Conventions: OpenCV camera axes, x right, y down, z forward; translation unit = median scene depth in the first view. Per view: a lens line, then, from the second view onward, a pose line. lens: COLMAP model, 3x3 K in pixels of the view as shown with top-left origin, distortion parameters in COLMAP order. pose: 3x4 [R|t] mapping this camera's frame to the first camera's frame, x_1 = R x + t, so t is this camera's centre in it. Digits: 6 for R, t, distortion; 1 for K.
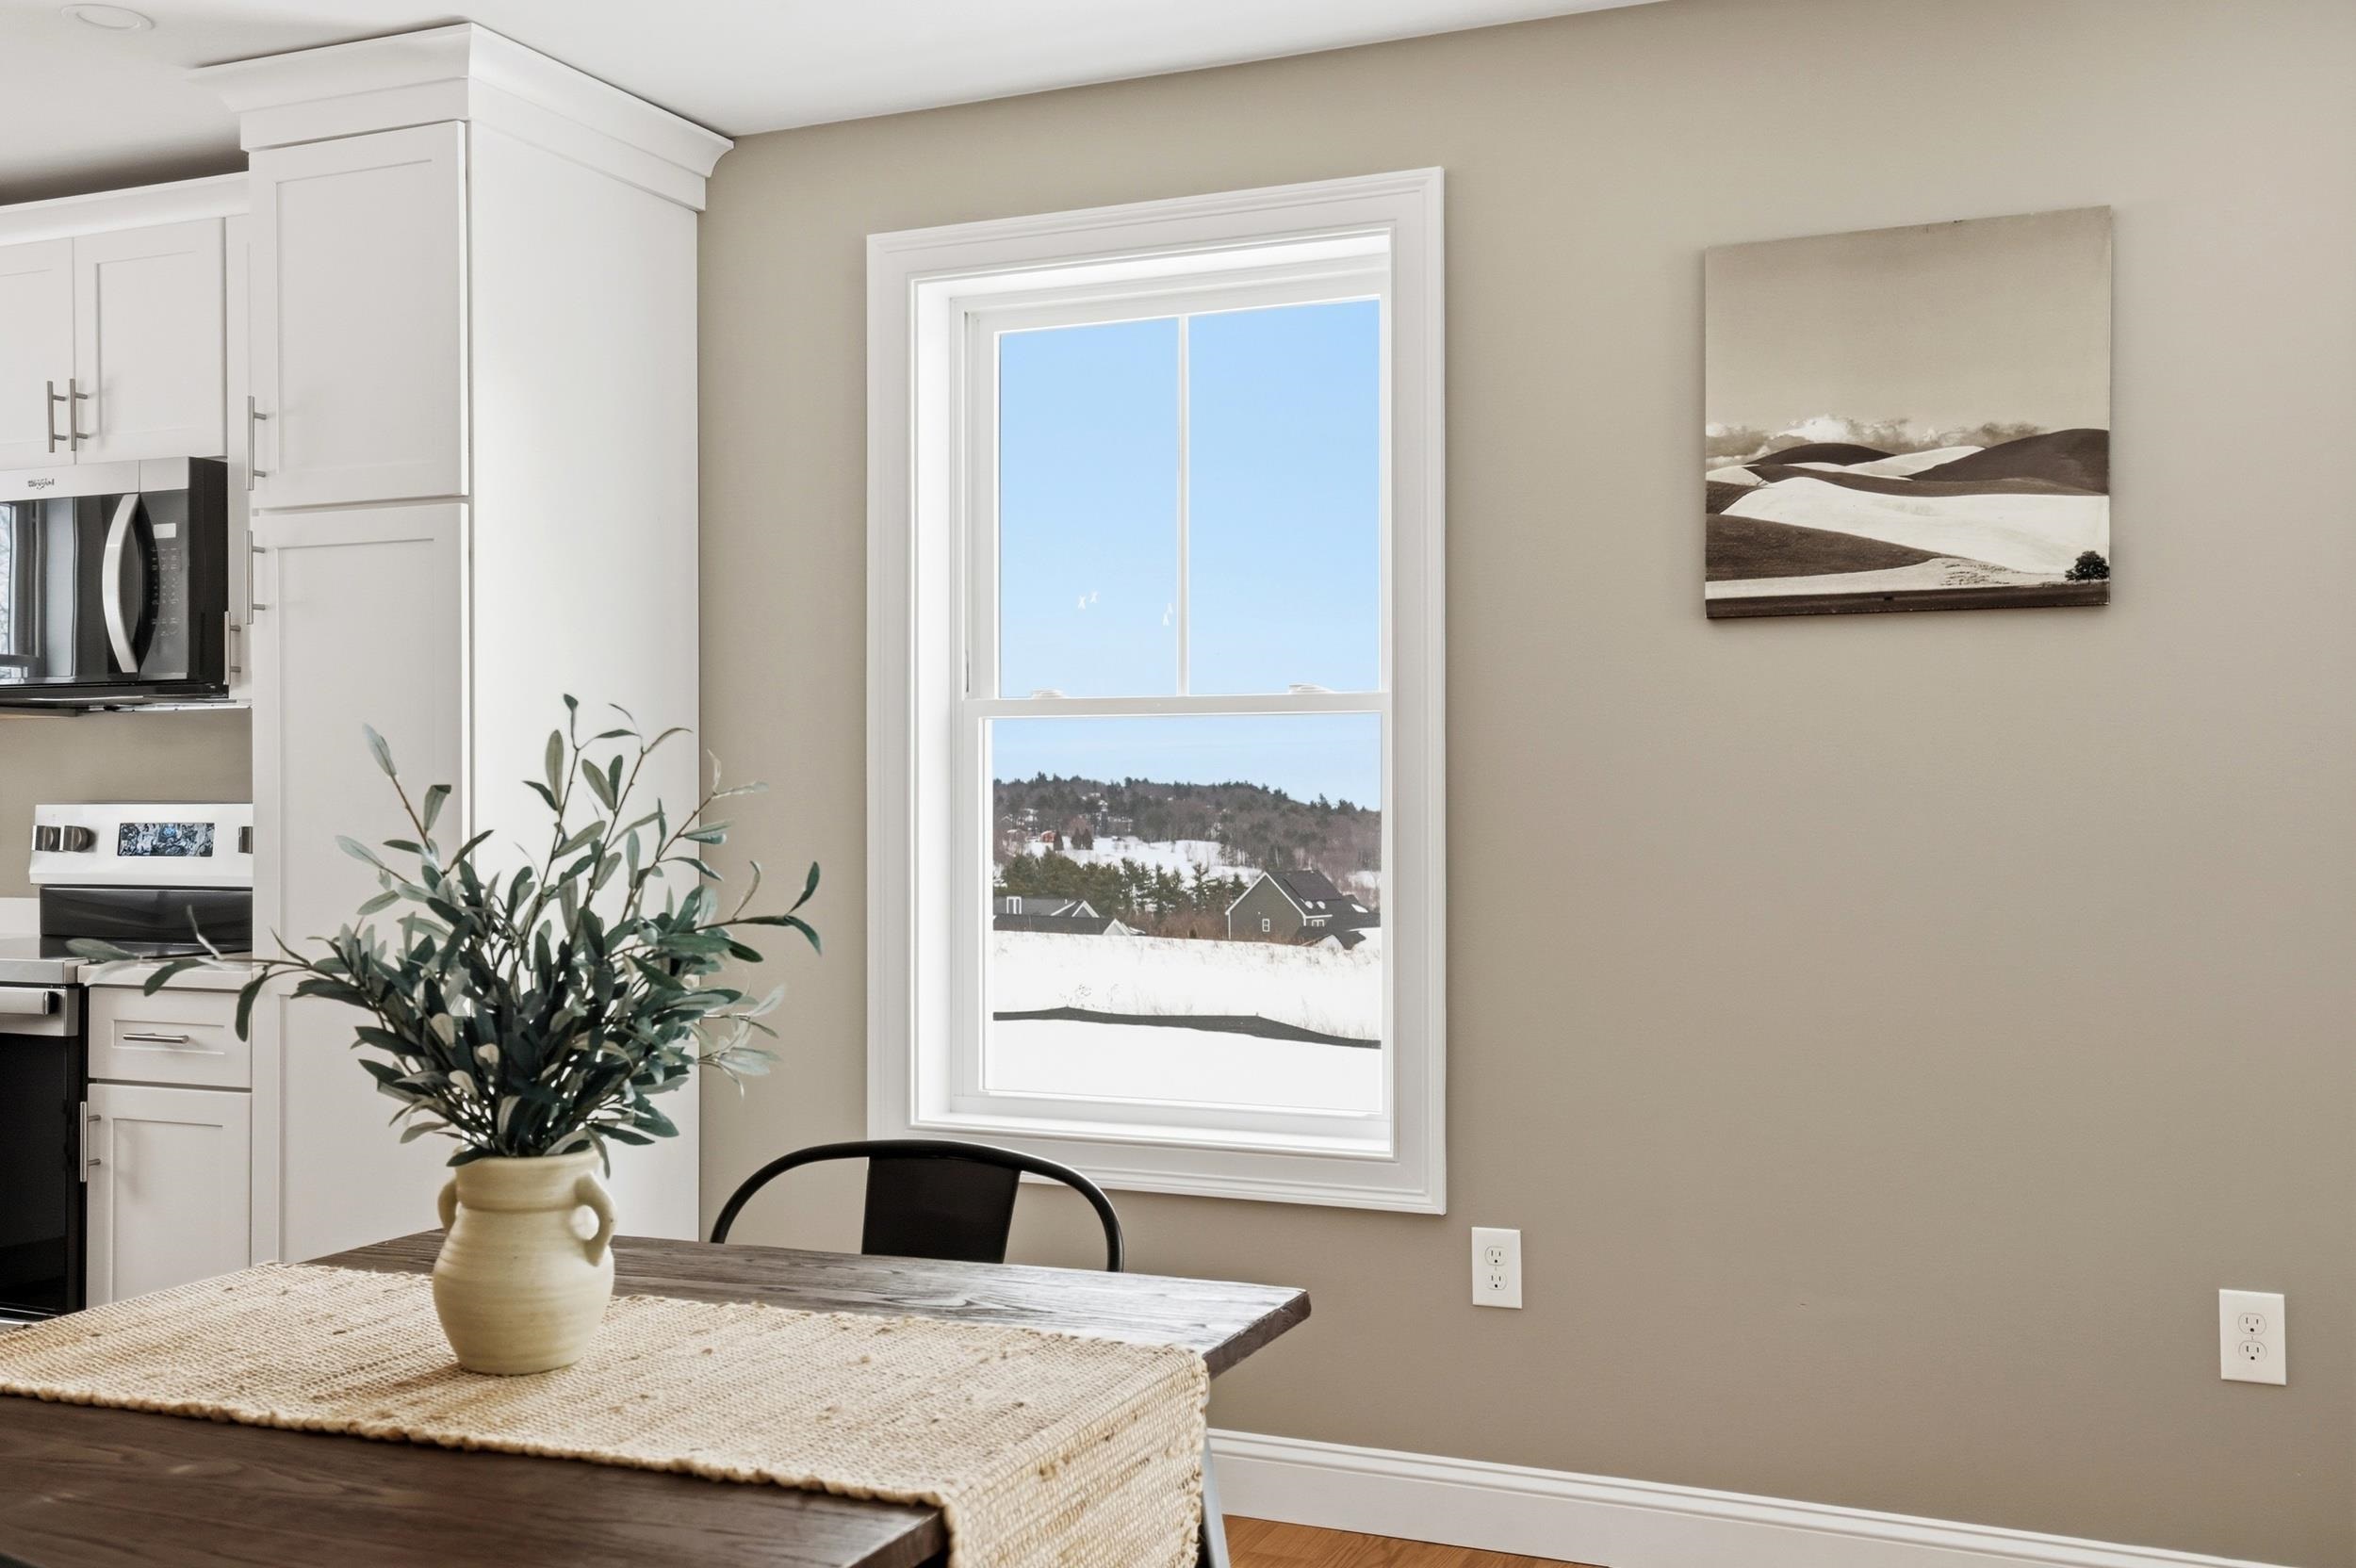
lens RADIAL K [[2236.6, 0, 1178.0], [0, 2236.6, 784.0], [0, 0, 1]] dist [0.034072, 0.004610]
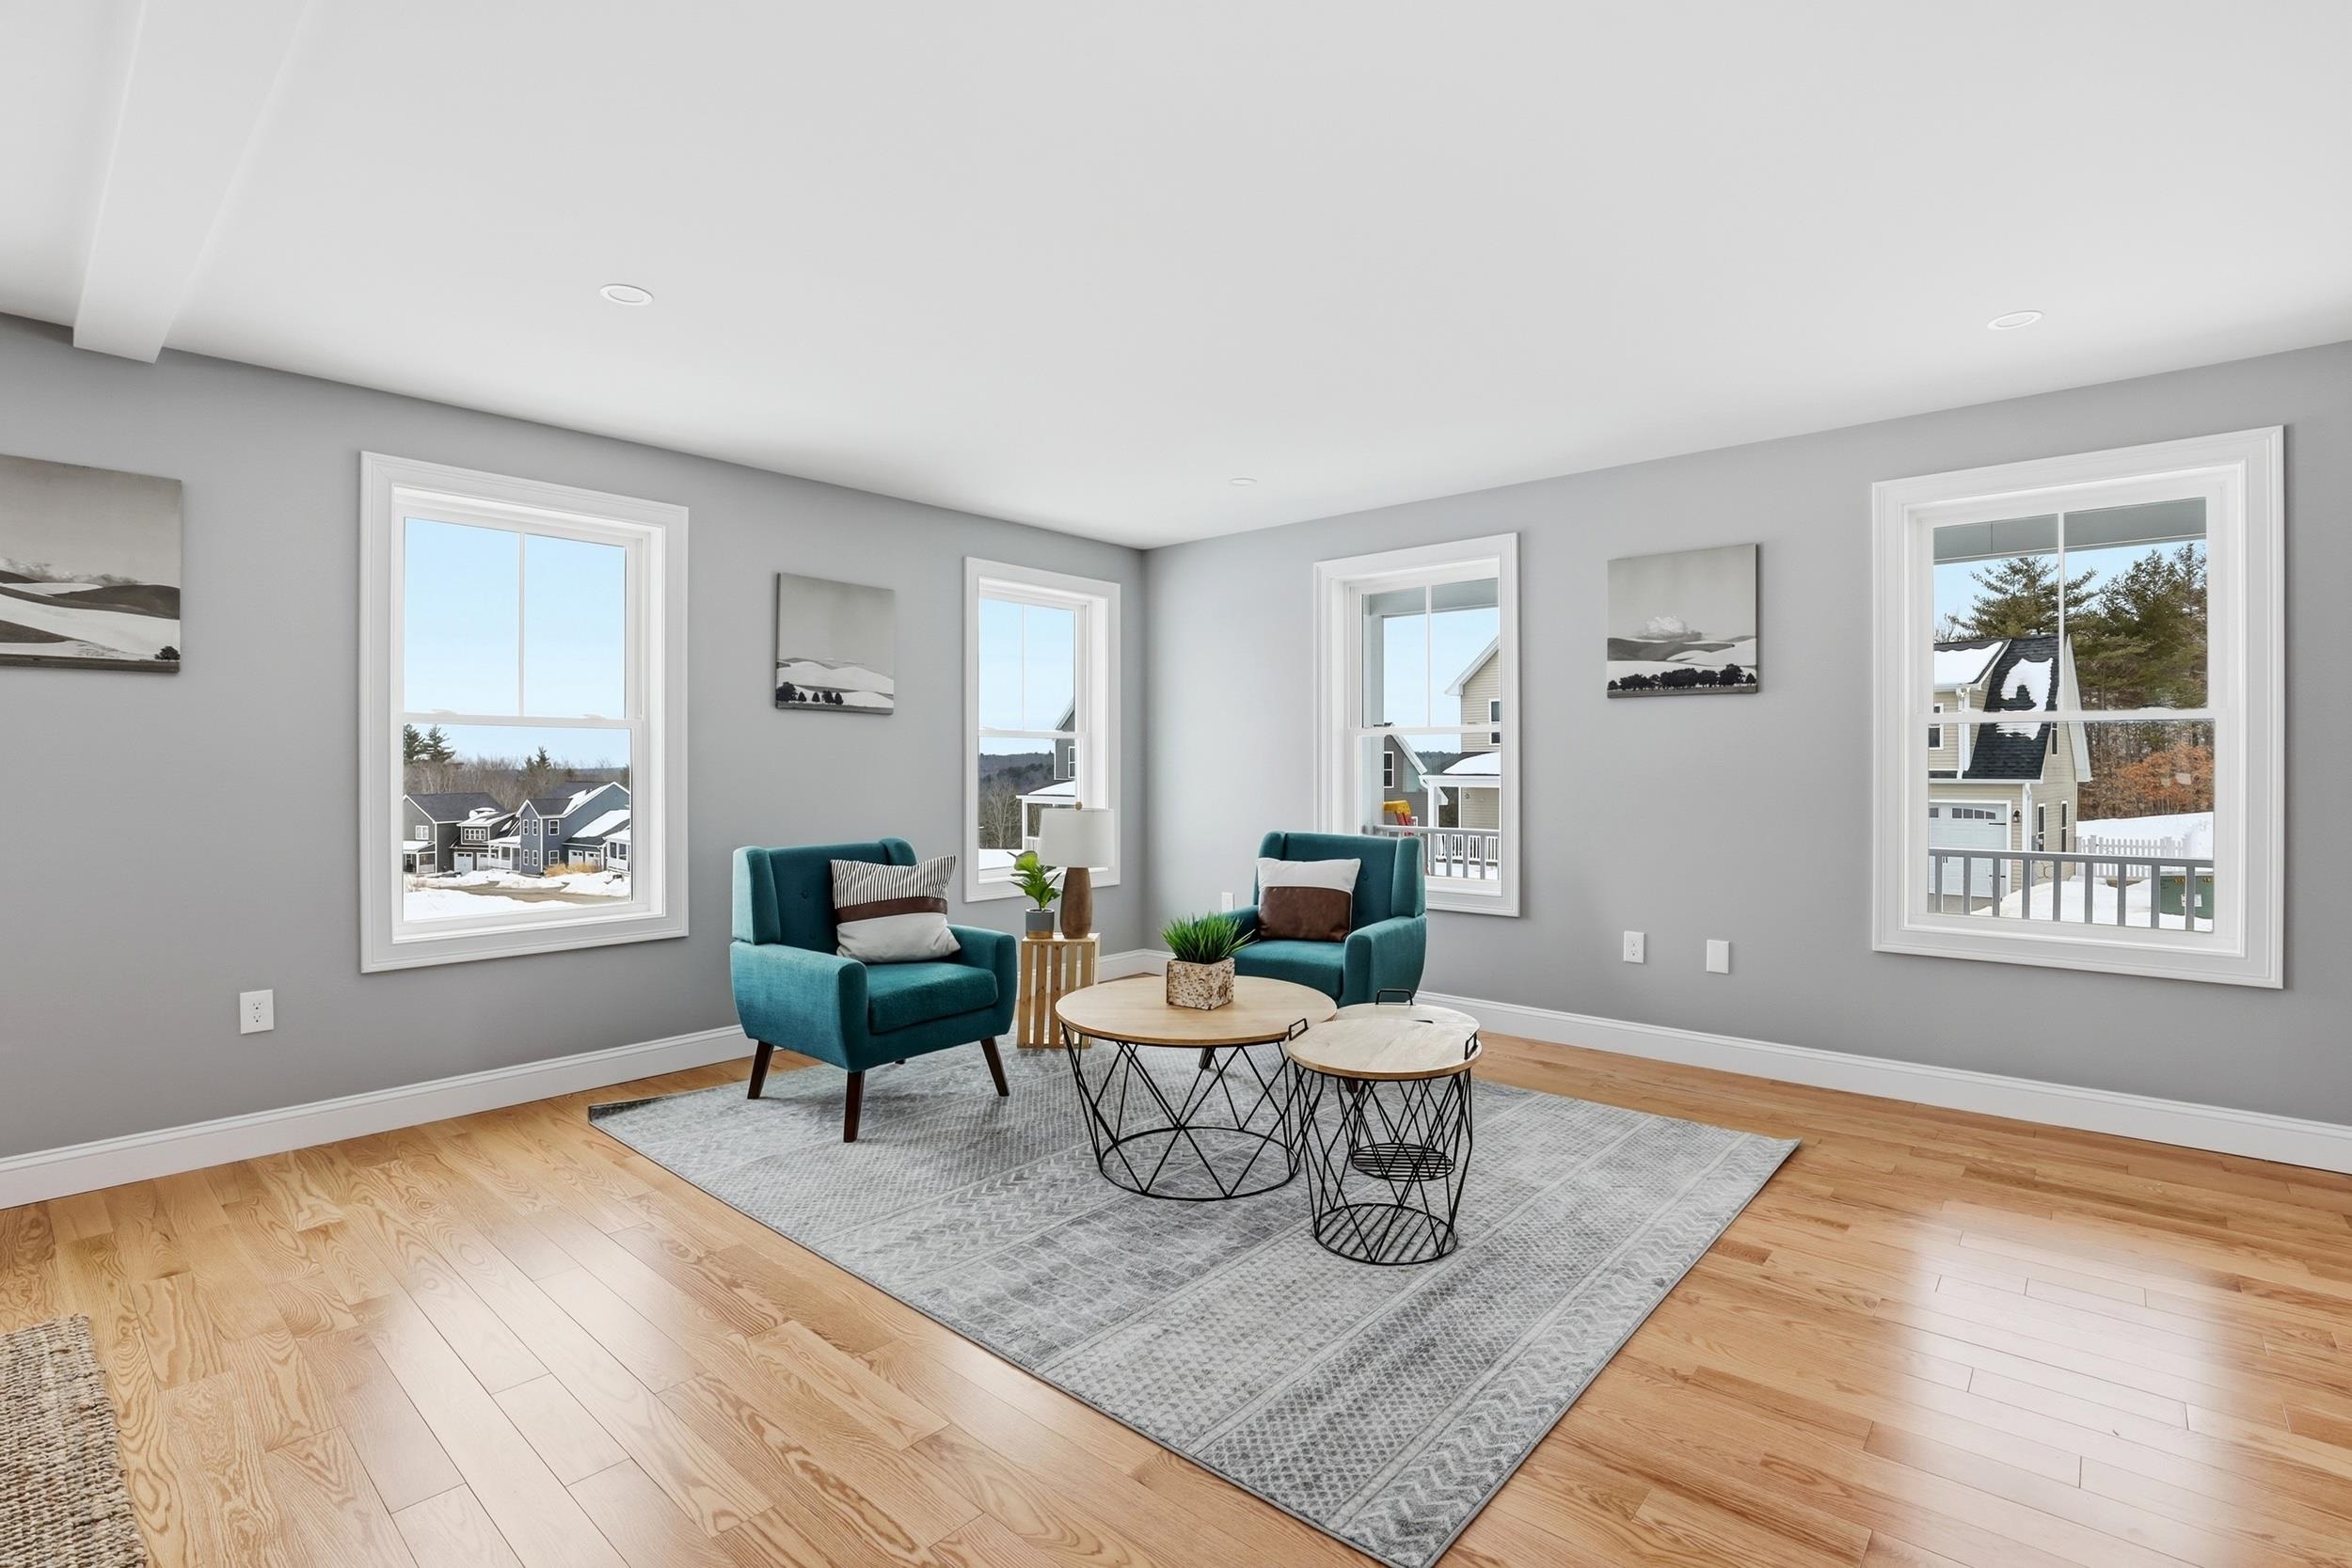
lens RADIAL K [[1083.2, 0, 1175.2], [0, 1083.2, 775.6], [0, 0, 1]] dist [-0.038424, 0.006359]
pose [[0.306070, -0.007320, 0.951981, -0.195089], [-0.004832, 0.999946, 0.009242, 0.000720], [-0.951997, -0.007428, 0.306018, -0.140861]]
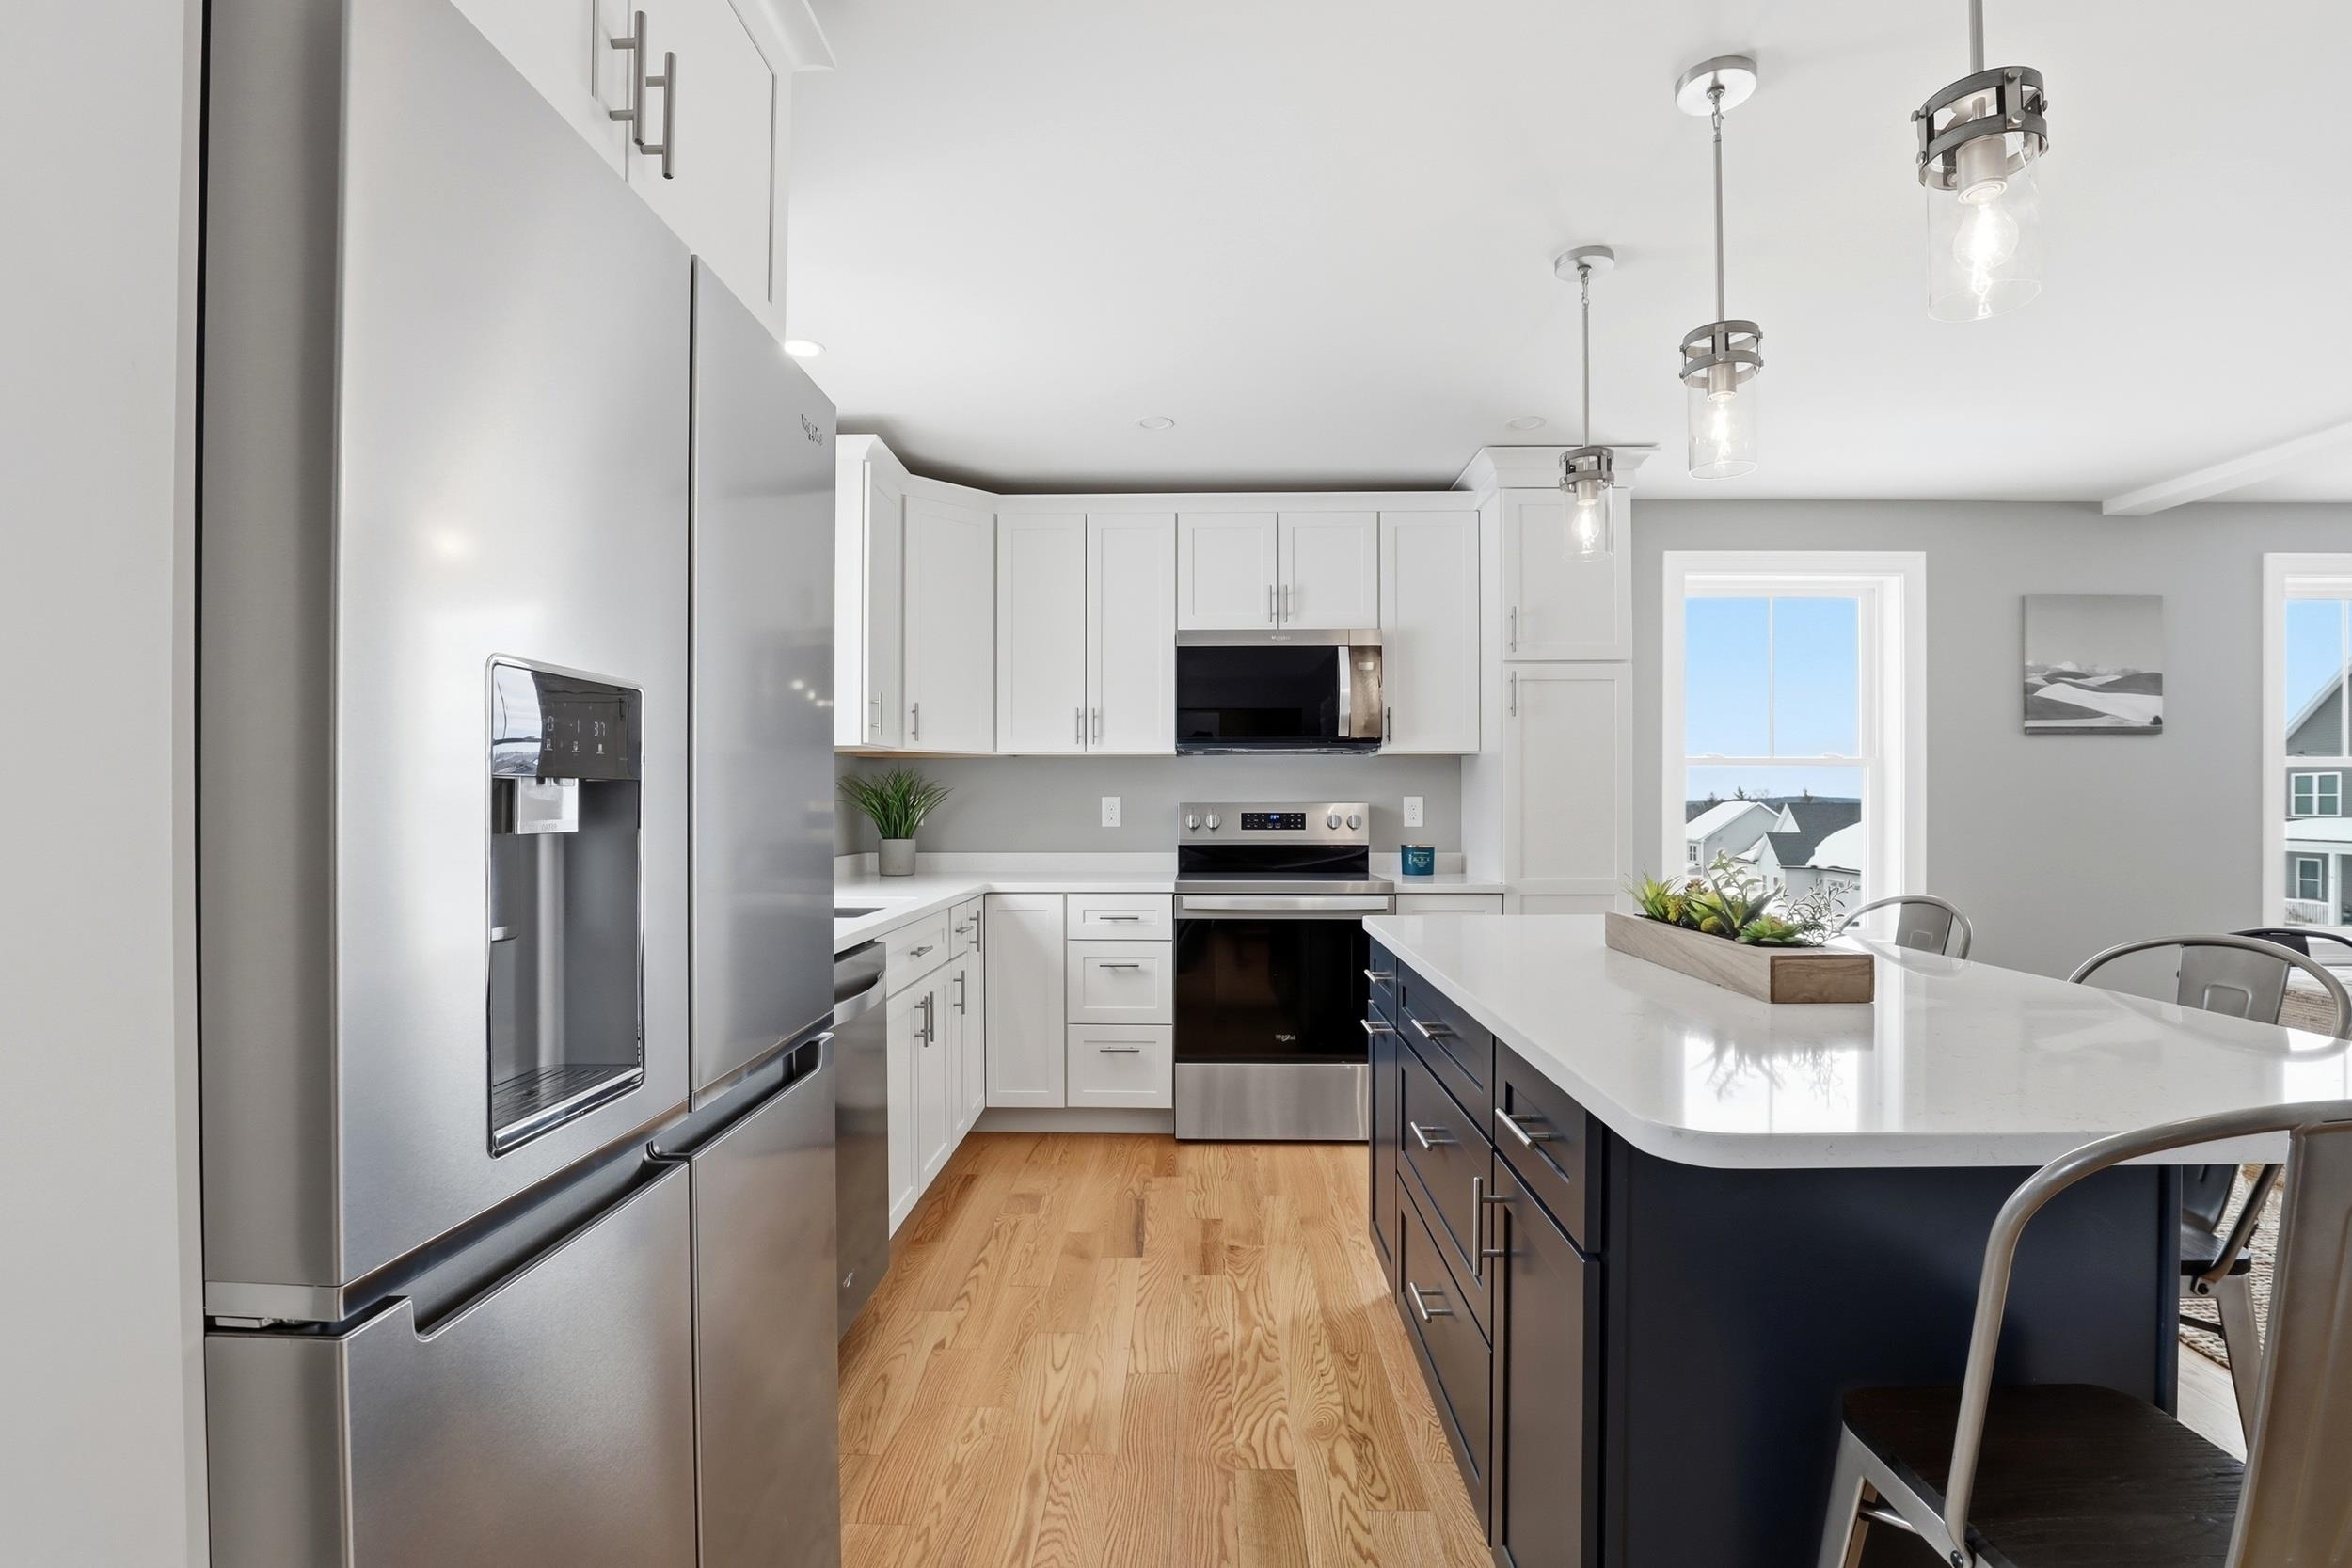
lens RADIAL K [[1081.8, 0, 1177.7], [0, 1081.8, 801.9], [0, 0, 1]] dist [-0.036551, 0.006454]
pose [[0.925294, 0.001015, 0.379249, -1.100123], [-0.003975, 0.999967, 0.007022, 0.002019], [-0.379230, -0.008005, 0.925268, 0.203690]]
